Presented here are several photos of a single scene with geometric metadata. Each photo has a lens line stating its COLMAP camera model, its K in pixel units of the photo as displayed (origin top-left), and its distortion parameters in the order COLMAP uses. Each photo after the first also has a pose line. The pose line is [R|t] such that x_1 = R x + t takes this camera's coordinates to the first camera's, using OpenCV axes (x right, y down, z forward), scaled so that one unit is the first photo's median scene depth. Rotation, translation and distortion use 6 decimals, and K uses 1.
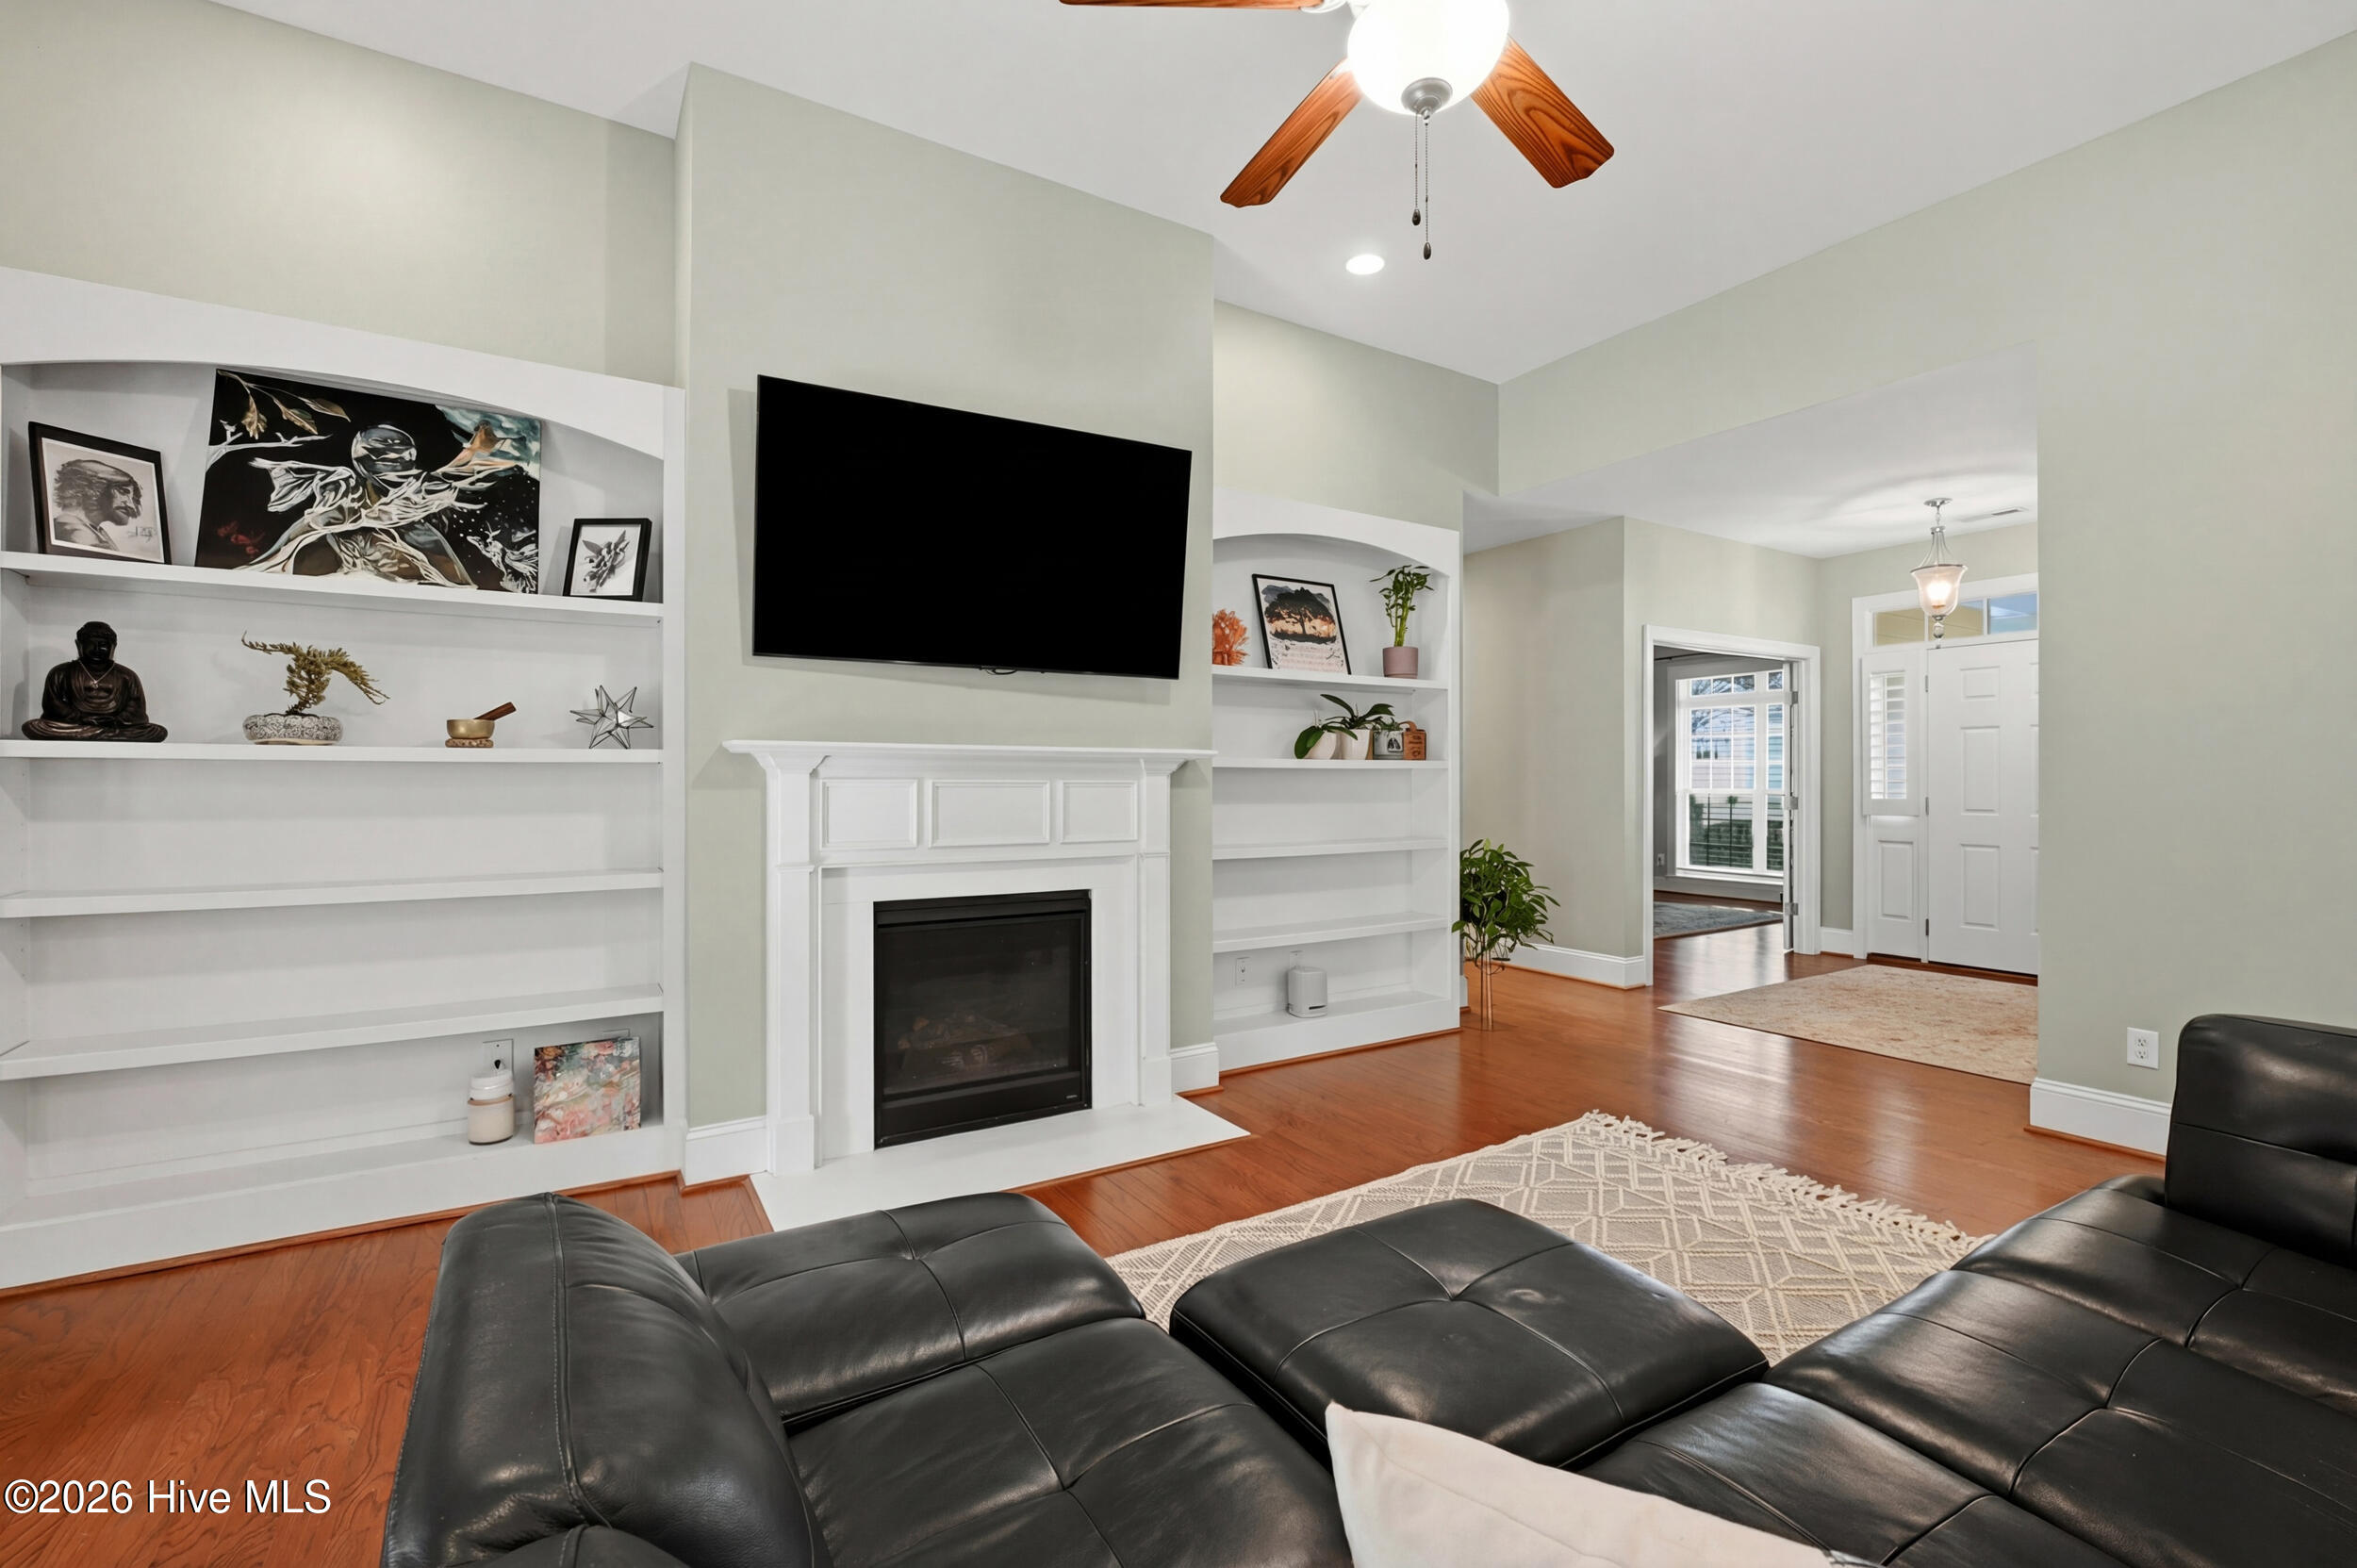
lens RADIAL K [[992.0, 0, 1176.6], [0, 992.0, 775.7], [0, 0, 1]] dist [-0.009380, 0.000175]
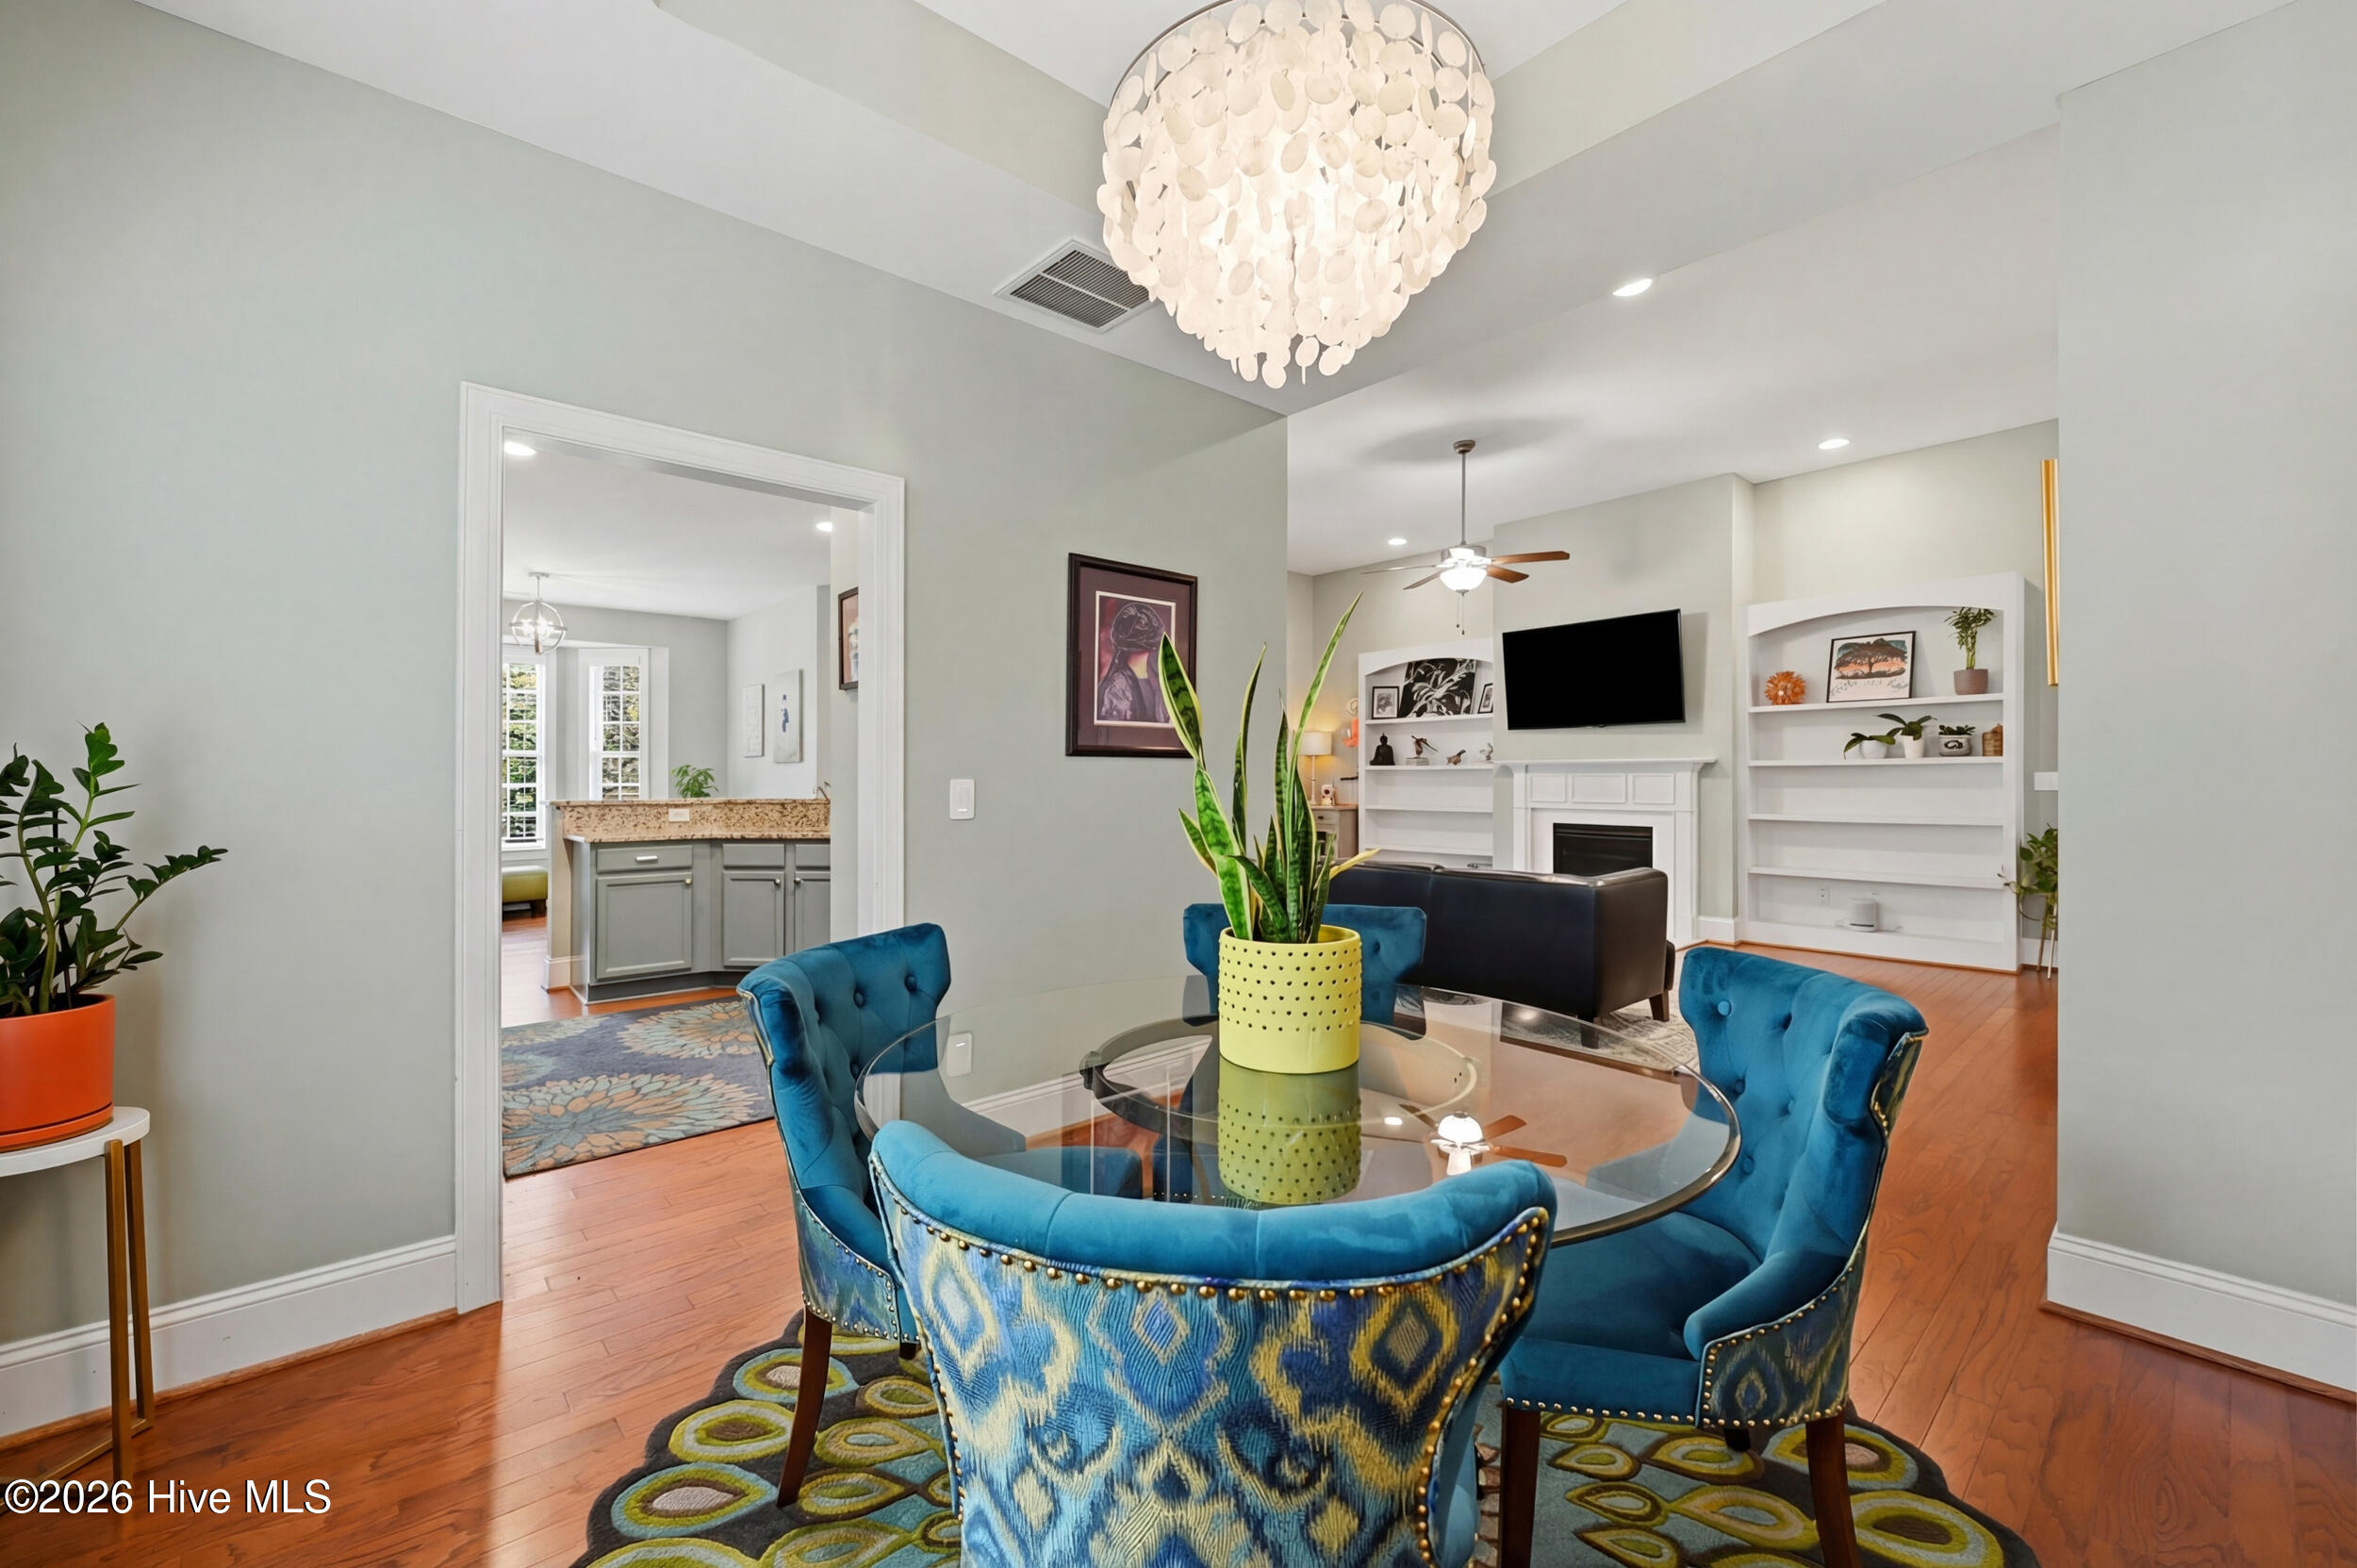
lens RADIAL K [[956.6, 0, 1170.2], [0, 956.6, 775.3], [0, 0, 1]] dist [0.002568, 0.000545]
pose [[0.172759, -0.001705, -0.984963, 1.942382], [0.011263, 0.999937, 0.000245, -0.005279], [0.984900, -0.011136, 0.172767, -0.385390]]
